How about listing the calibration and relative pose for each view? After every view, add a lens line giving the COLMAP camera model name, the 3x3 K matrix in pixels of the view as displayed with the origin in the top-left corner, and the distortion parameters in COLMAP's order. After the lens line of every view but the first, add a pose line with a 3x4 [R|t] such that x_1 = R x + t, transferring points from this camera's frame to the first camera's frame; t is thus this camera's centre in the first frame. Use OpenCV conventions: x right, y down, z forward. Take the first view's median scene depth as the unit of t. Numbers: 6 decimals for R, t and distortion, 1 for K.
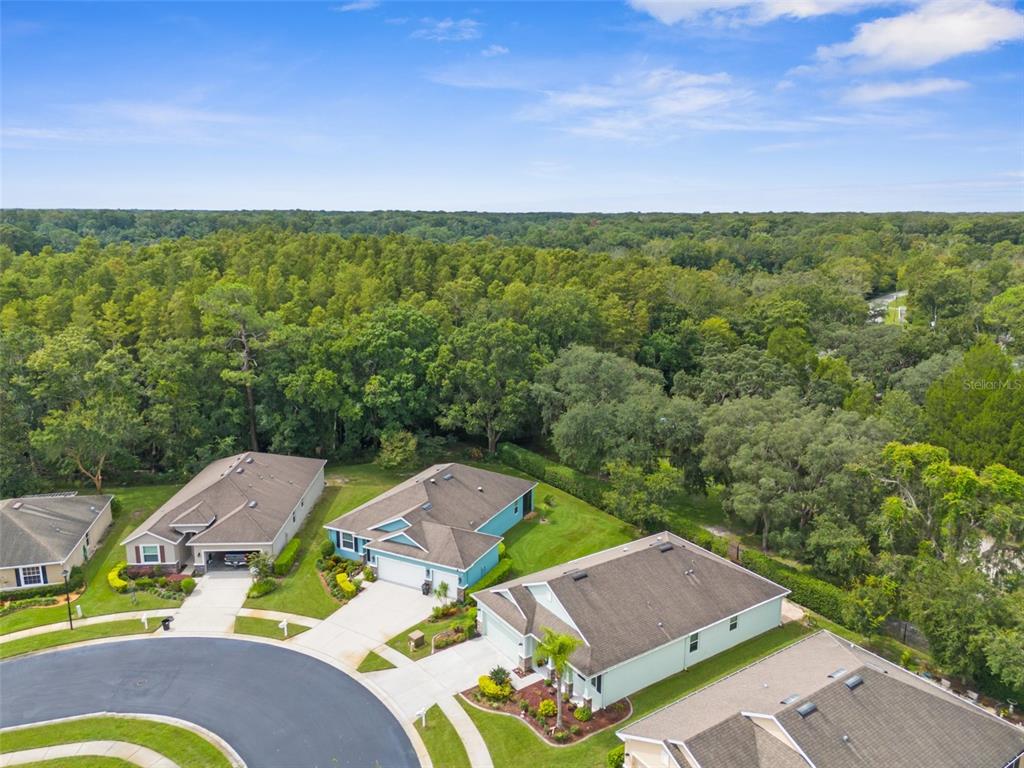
lens RADIAL K [[722.0, 0, 515.5], [0, 722.0, 399.4], [0, 0, 1]] dist [0.082080, -0.081776]
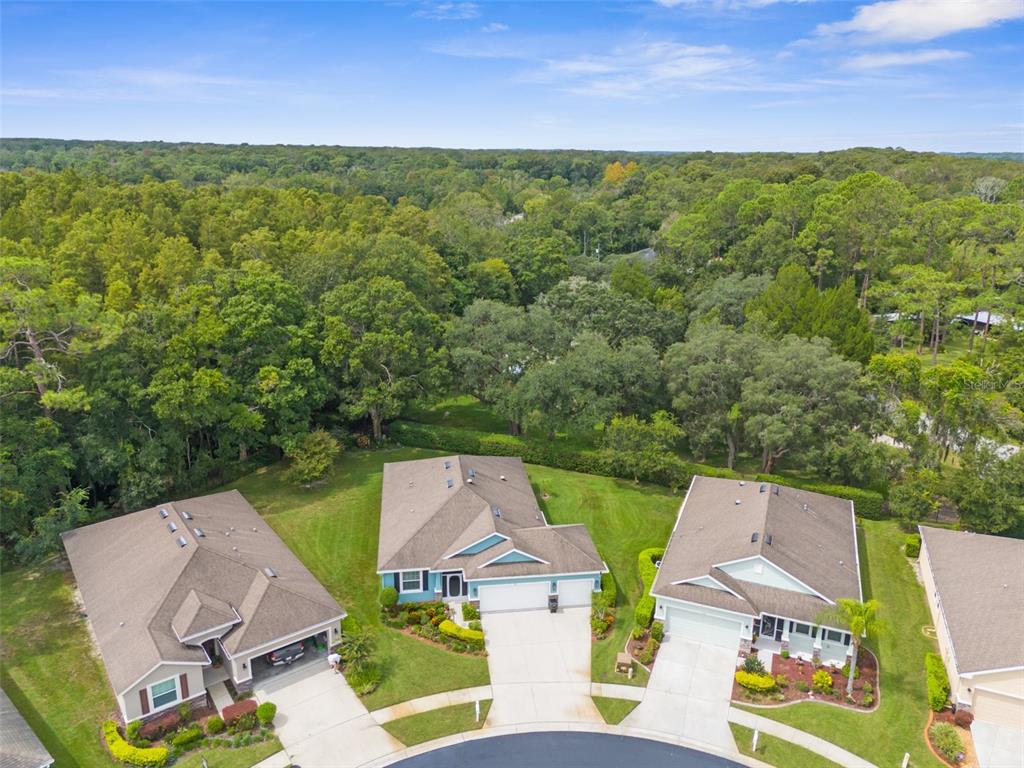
lens RADIAL K [[722.0, 0, 515.5], [0, 722.0, 399.4], [0, 0, 1]] dist [0.082080, -0.081776]
pose [[0.830928, -0.174560, 0.528287, -0.535021], [0.129660, 0.984118, 0.121241, -0.080382], [-0.541061, -0.032245, 0.840365, 0.299422]]
